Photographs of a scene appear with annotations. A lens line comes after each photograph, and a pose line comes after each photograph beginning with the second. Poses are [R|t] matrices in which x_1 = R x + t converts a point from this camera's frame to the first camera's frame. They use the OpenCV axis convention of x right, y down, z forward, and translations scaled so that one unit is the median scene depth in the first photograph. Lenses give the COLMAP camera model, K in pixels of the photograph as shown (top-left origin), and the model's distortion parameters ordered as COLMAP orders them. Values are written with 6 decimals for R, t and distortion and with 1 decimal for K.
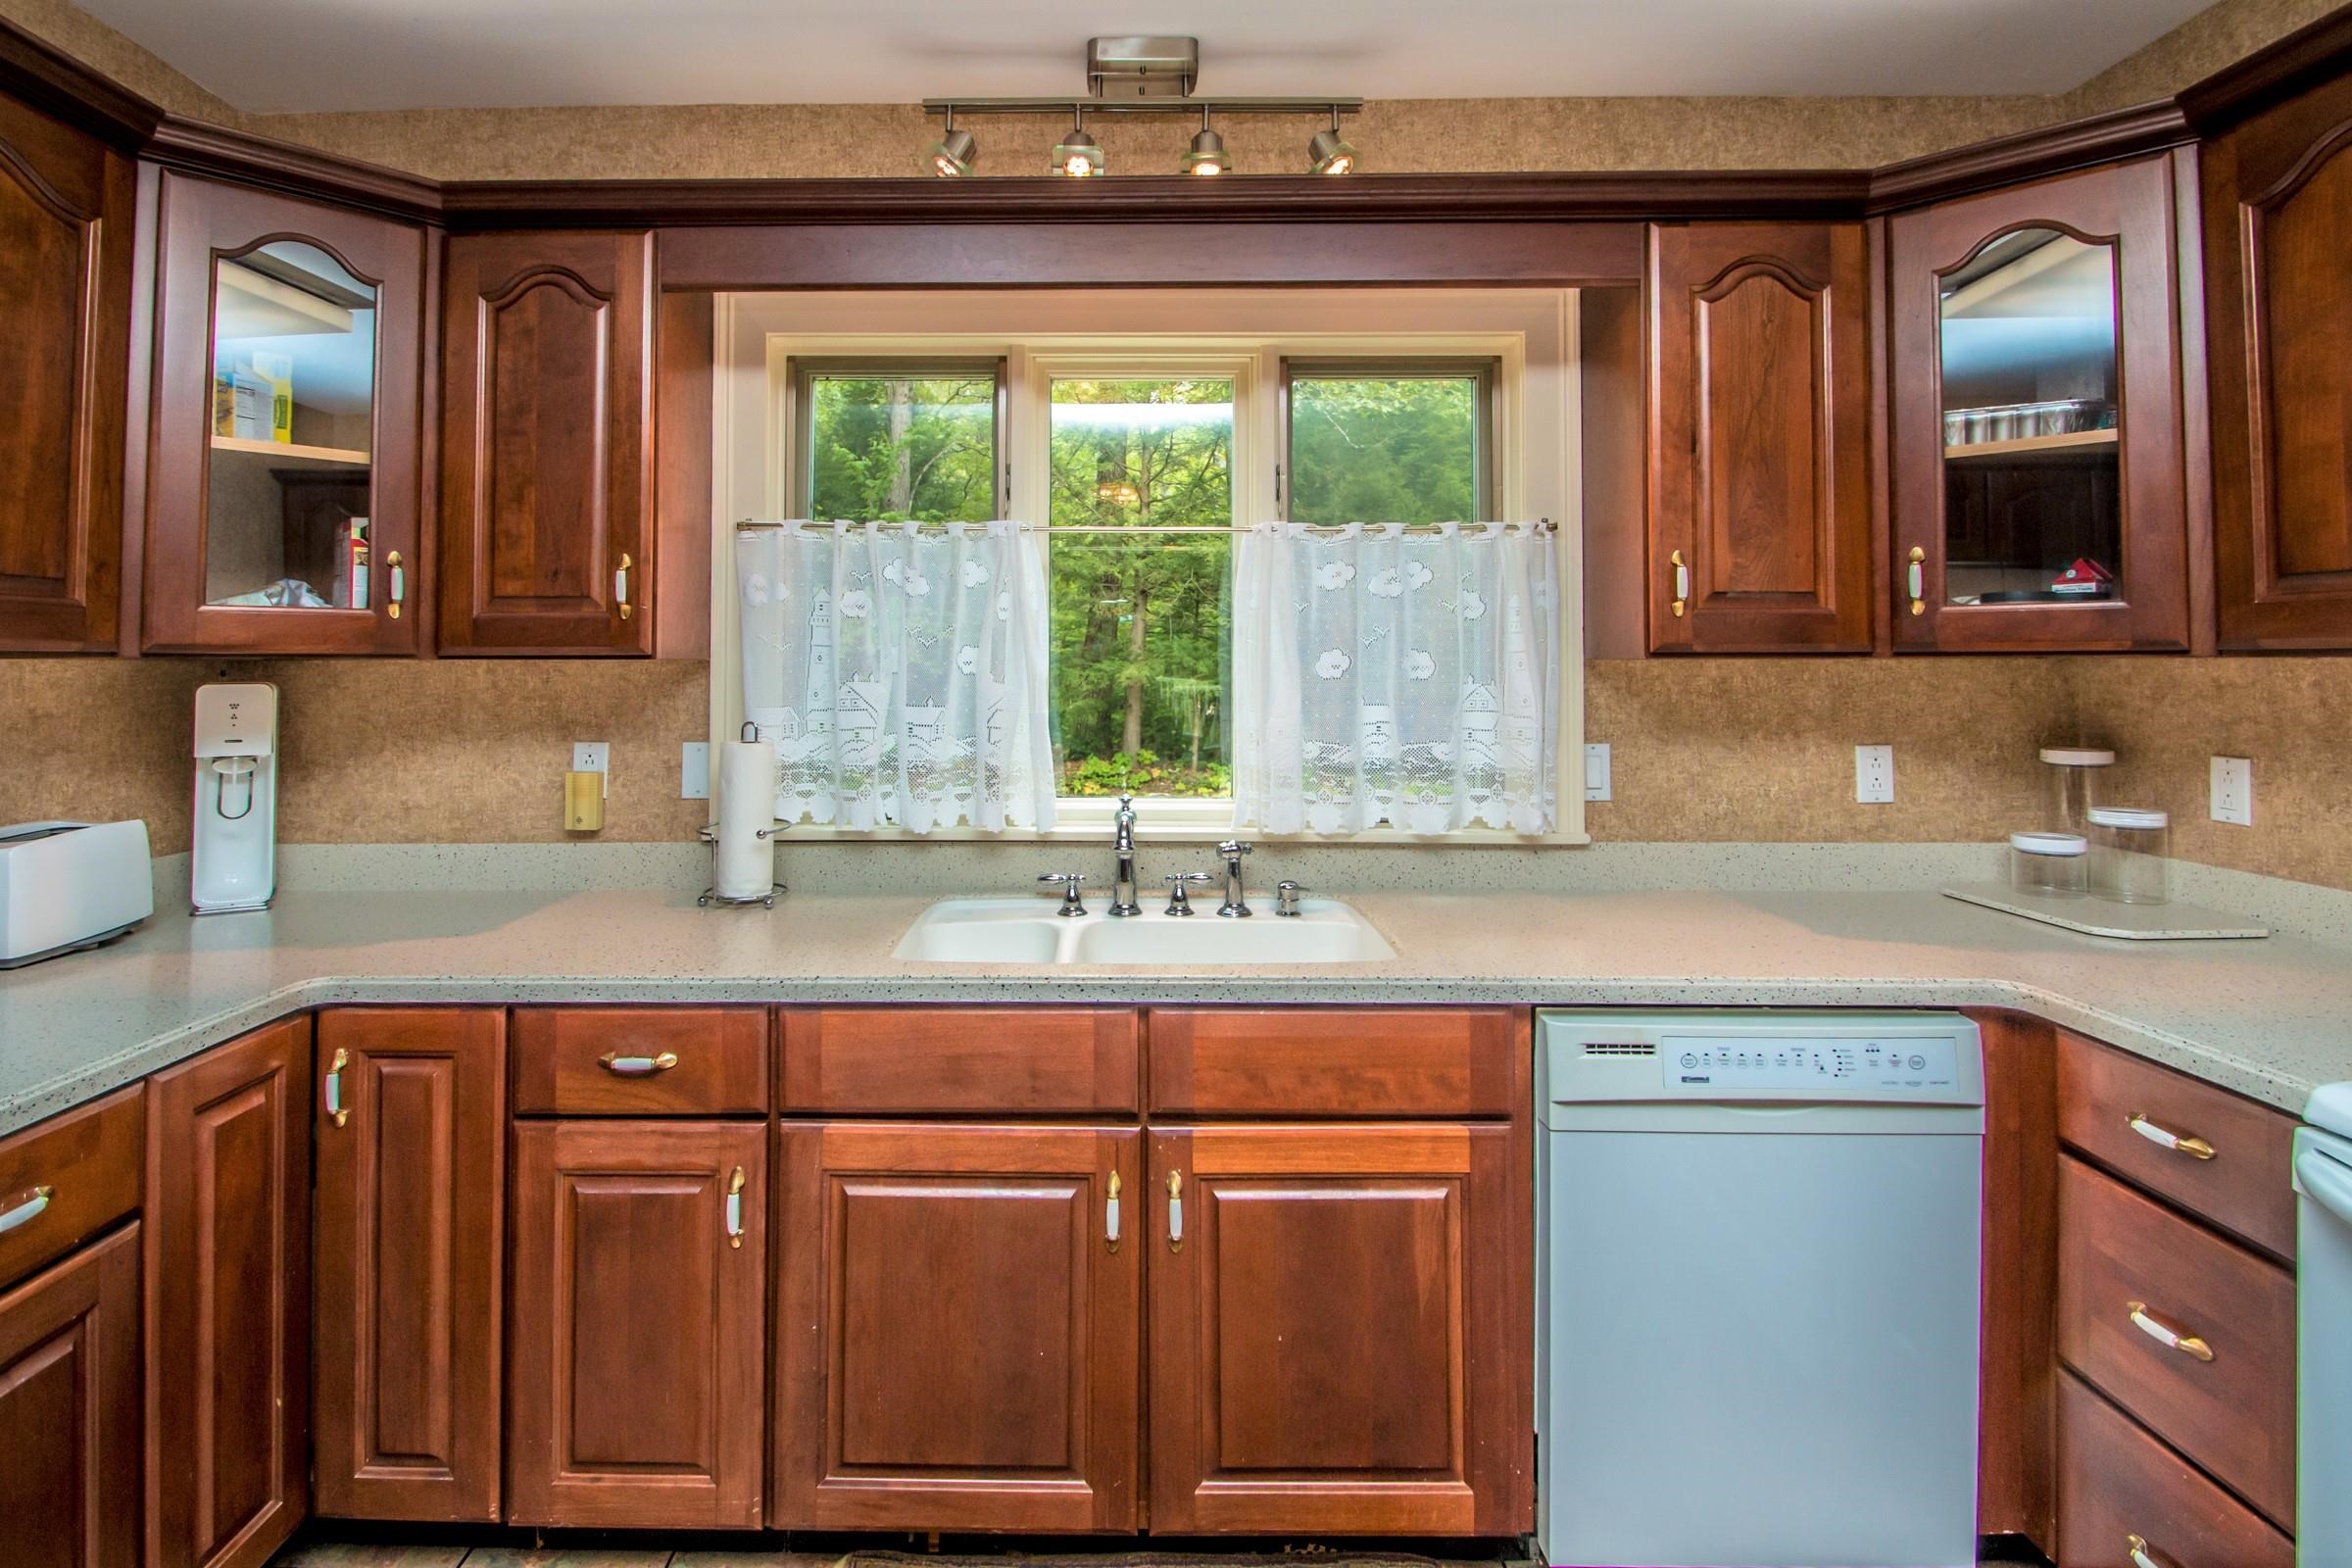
lens RADIAL K [[1133.7, 0, 1123.8], [0, 1133.7, 680.6], [0, 0, 1]] dist [0.005087, -0.008032]
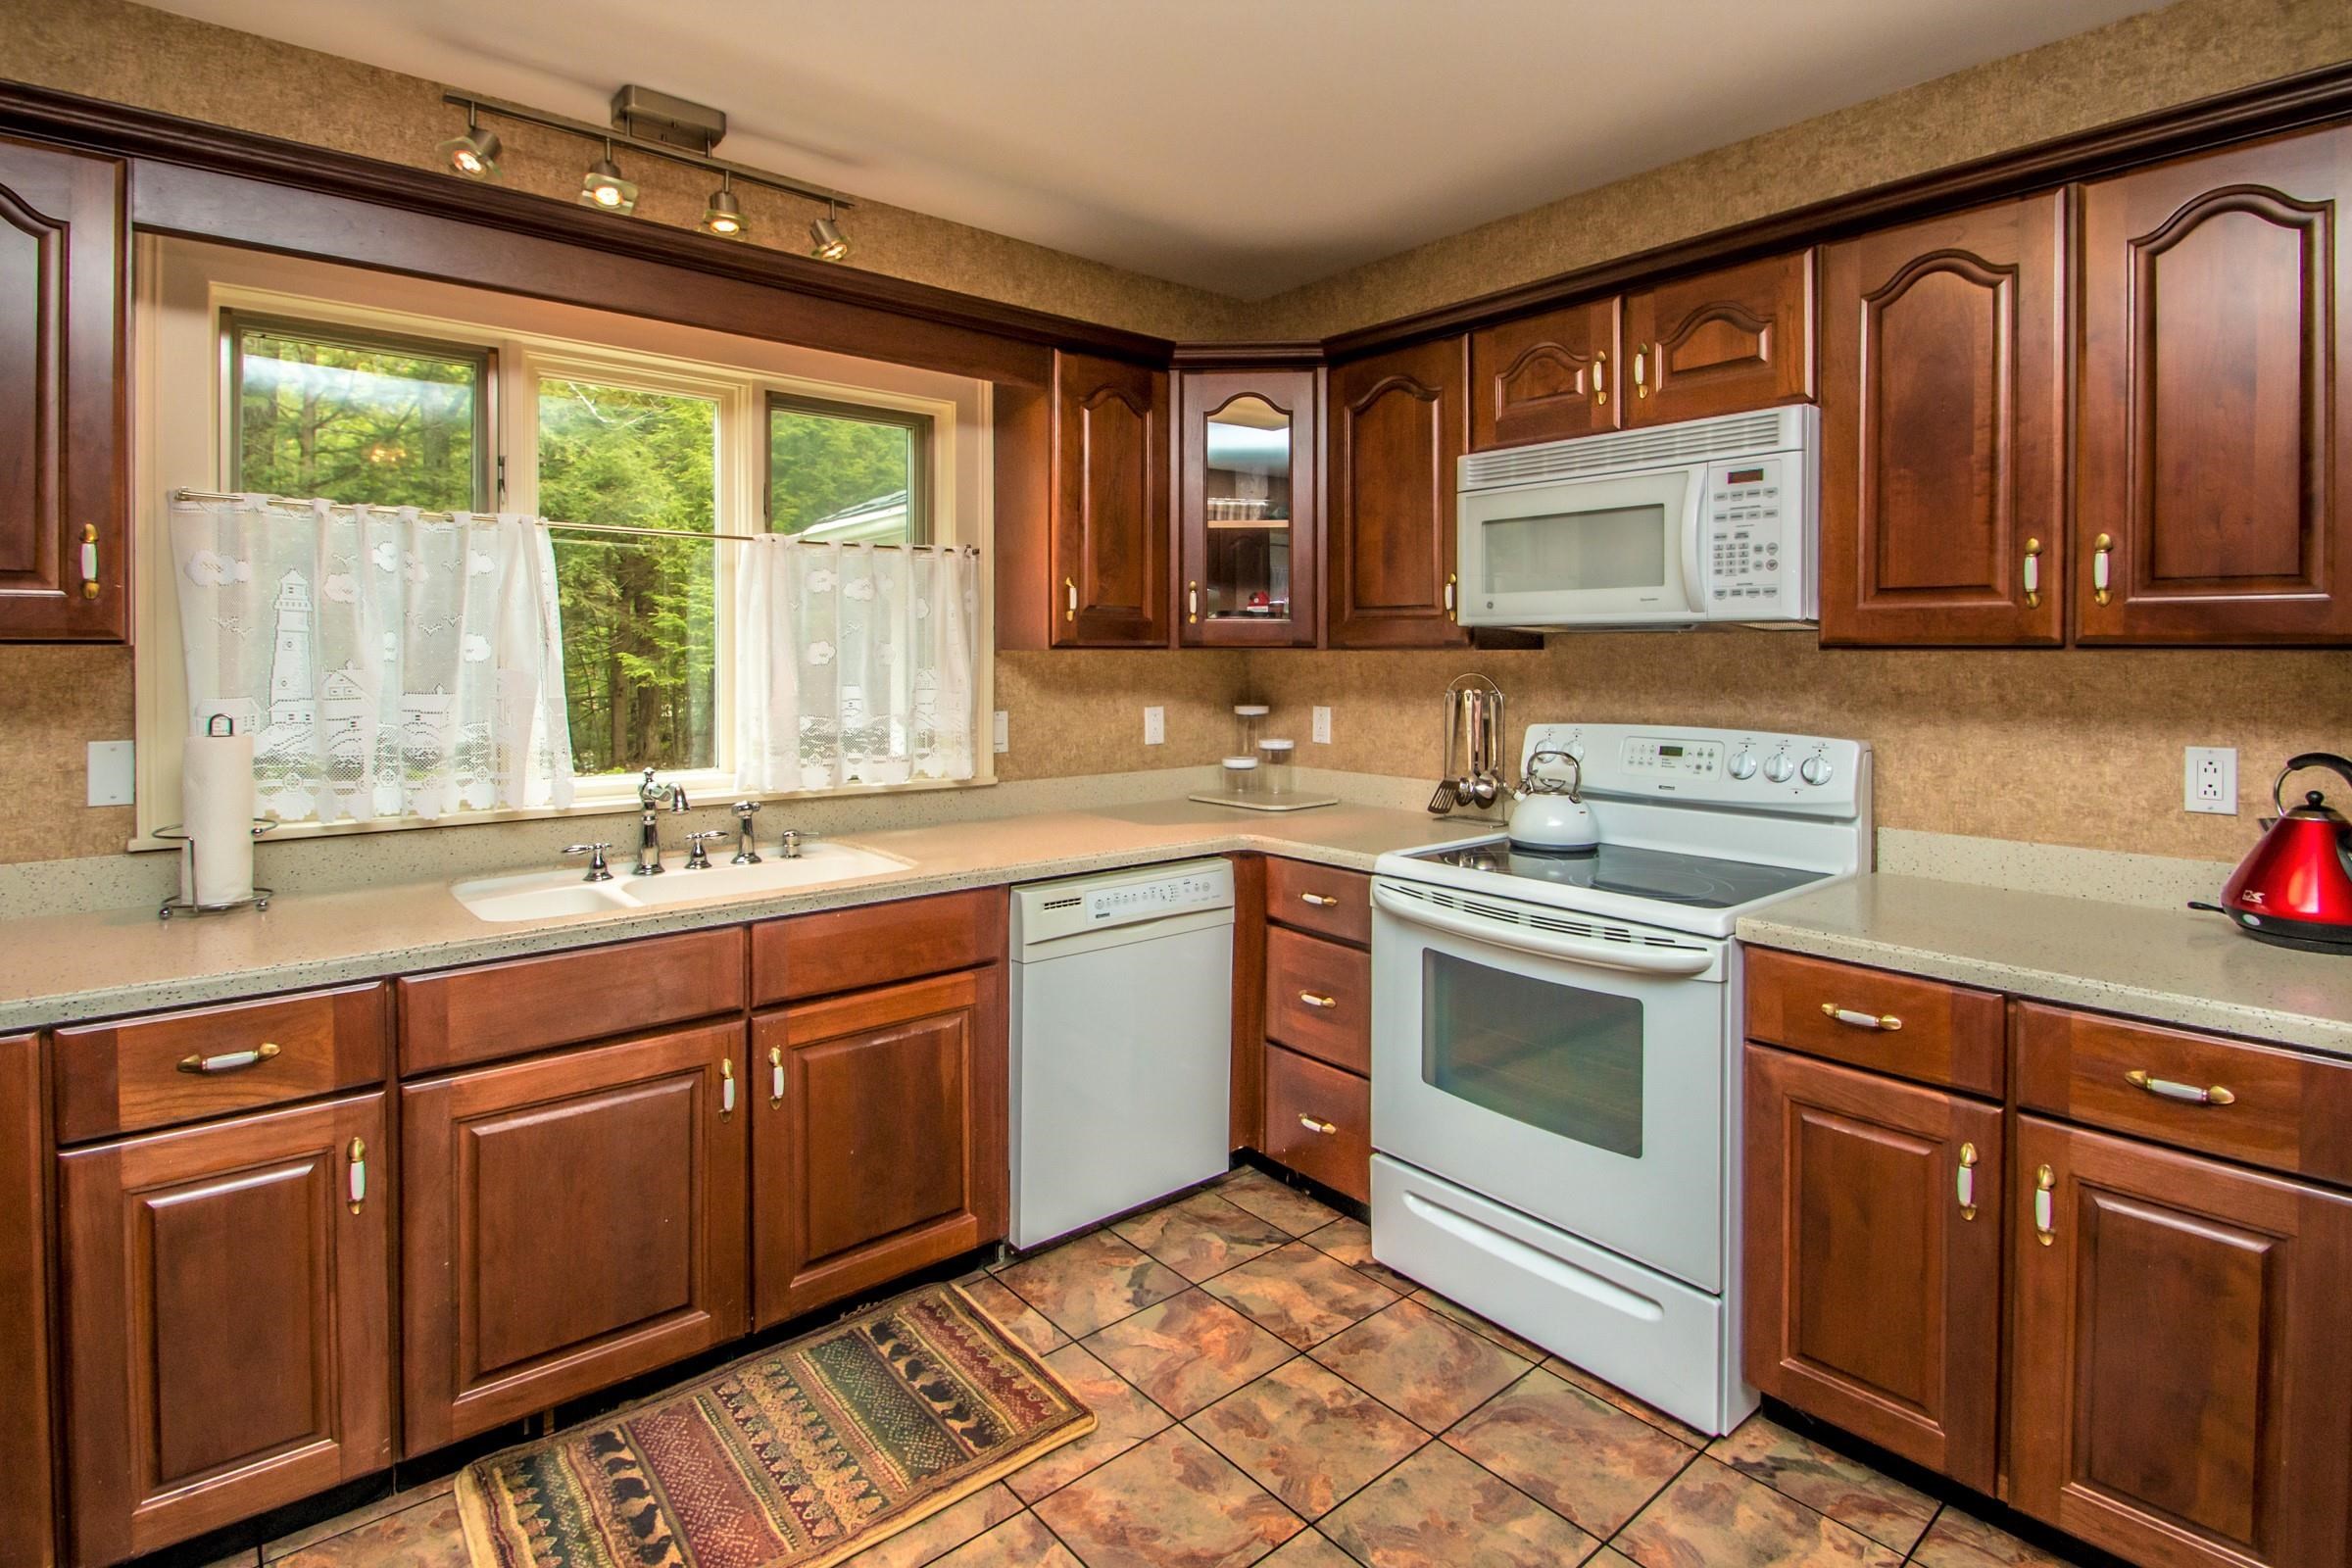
lens RADIAL K [[1133.7, 0, 1159.0], [0, 1133.7, 771.5], [0, 0, 1]] dist [0.005087, -0.008032]
pose [[0.767311, -0.063664, 0.638108, -0.364329], [0.006679, 0.995799, 0.091319, 0.004367], [-0.641241, -0.065809, 0.764513, -0.212303]]
